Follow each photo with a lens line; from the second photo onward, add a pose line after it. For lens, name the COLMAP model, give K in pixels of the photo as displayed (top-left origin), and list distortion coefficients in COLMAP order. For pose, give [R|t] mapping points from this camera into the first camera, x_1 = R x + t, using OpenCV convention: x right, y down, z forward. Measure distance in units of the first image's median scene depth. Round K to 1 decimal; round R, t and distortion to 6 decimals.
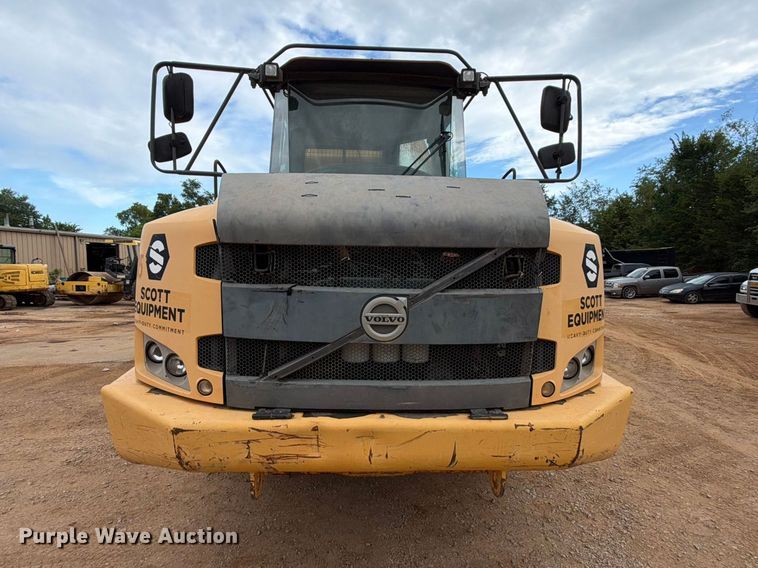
lens RADIAL K [[435.7, 0, 365.3], [0, 435.7, 305.4], [0, 0, 1]] dist [-0.005125, 0.002215]
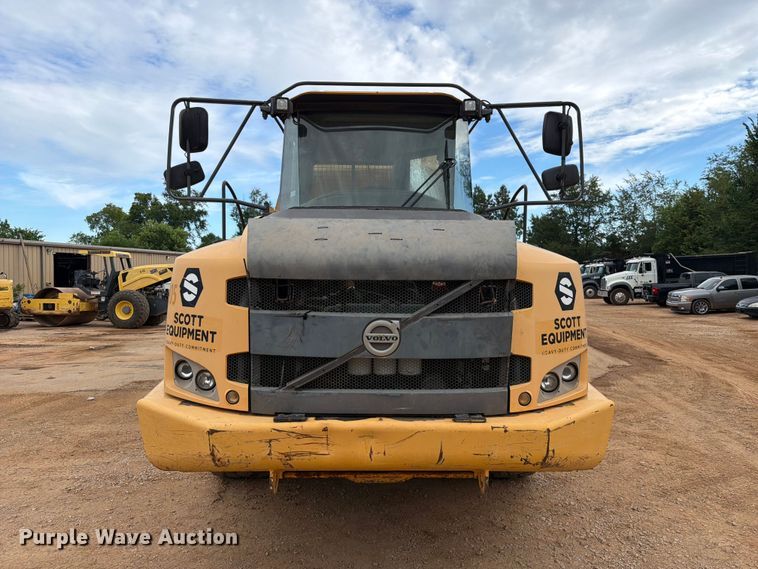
lens RADIAL K [[537.6, 0, 381.1], [0, 537.6, 279.2], [0, 0, 1]] dist [0.052969, -0.068140]
pose [[0.999971, -0.006661, -0.003625, 0.039868], [0.006340, 0.996592, -0.082250, -0.008362], [0.004161, 0.082225, 0.996605, -0.434287]]
